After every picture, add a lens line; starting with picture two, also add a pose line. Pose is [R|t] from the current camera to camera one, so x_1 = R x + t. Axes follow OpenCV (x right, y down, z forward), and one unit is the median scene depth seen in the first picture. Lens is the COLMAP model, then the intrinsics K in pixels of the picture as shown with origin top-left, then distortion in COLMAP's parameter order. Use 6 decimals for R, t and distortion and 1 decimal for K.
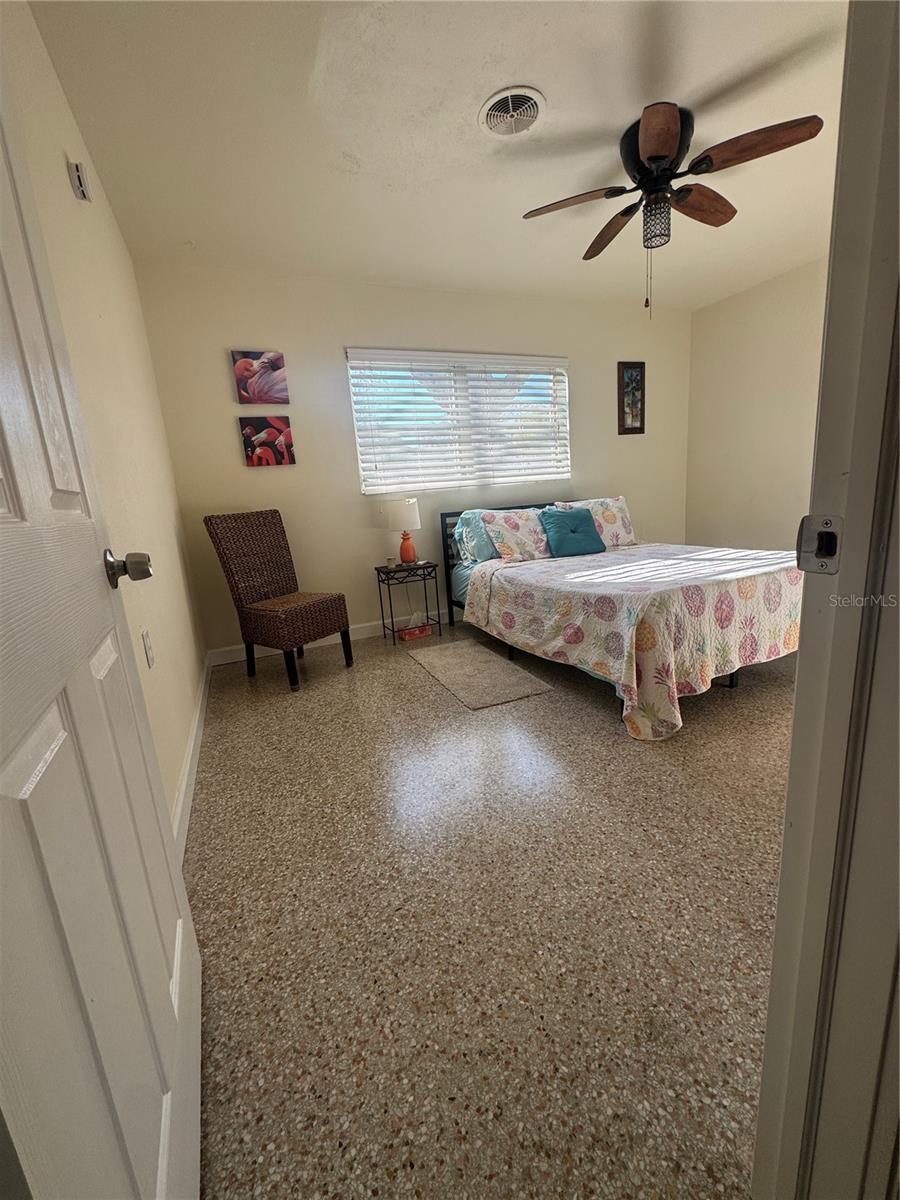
lens RADIAL K [[478.6, 0, 450.0], [0, 478.6, 600.0], [0, 0, 1]] dist [-0.004466, 0.000430]
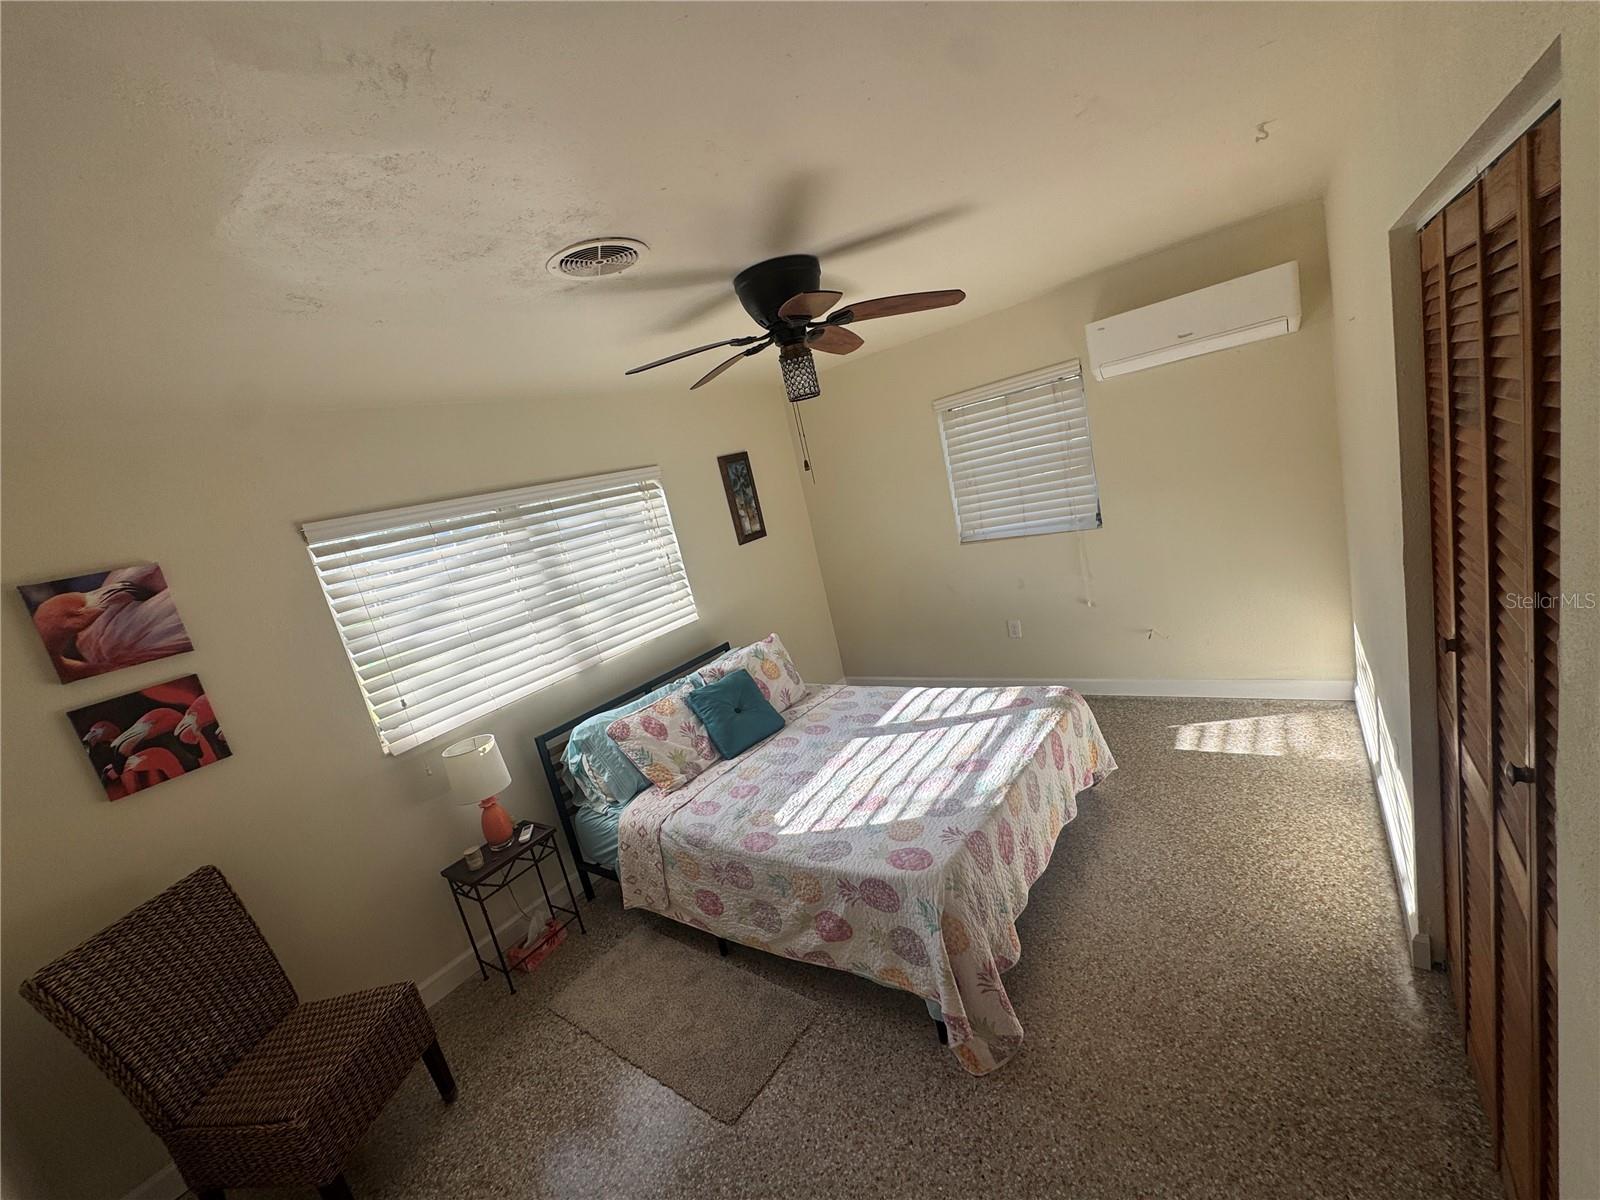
lens RADIAL K [[638.1, 0, 799.5], [0, 638.1, 602.1], [0, 0, 1]] dist [-0.004466, 0.000430]
pose [[0.856884, -0.212563, 0.469646, -0.095286], [0.259955, 0.964889, -0.037585, -0.289730], [-0.445167, 0.154292, 0.882054, 0.106185]]
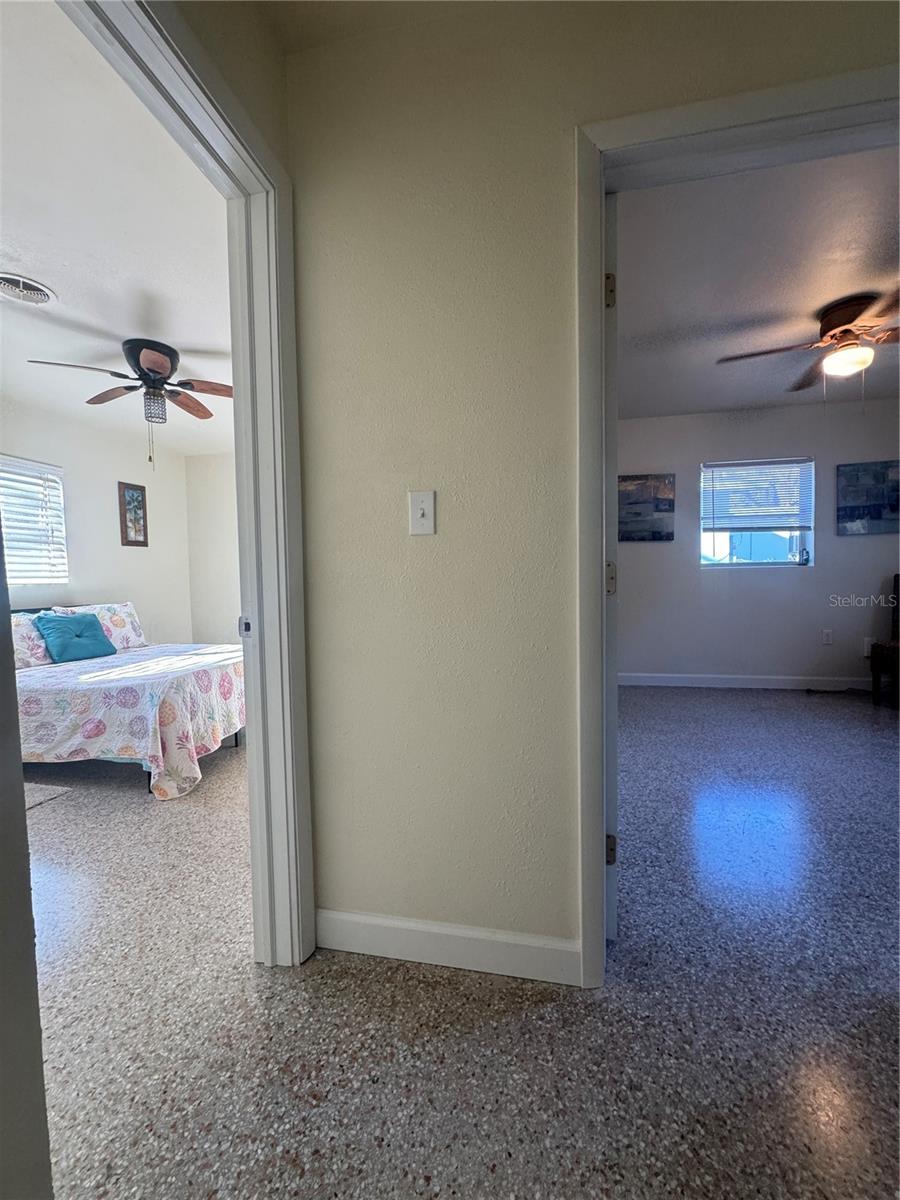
lens RADIAL K [[478.6, 0, 450.0], [0, 478.6, 600.0], [0, 0, 1]] dist [-0.004466, 0.000430]
pose [[0.582843, 0.027047, 0.812134, -0.123472], [0.149355, 0.978853, -0.139787, 0.046716], [-0.798741, 0.202771, 0.566478, -0.244059]]
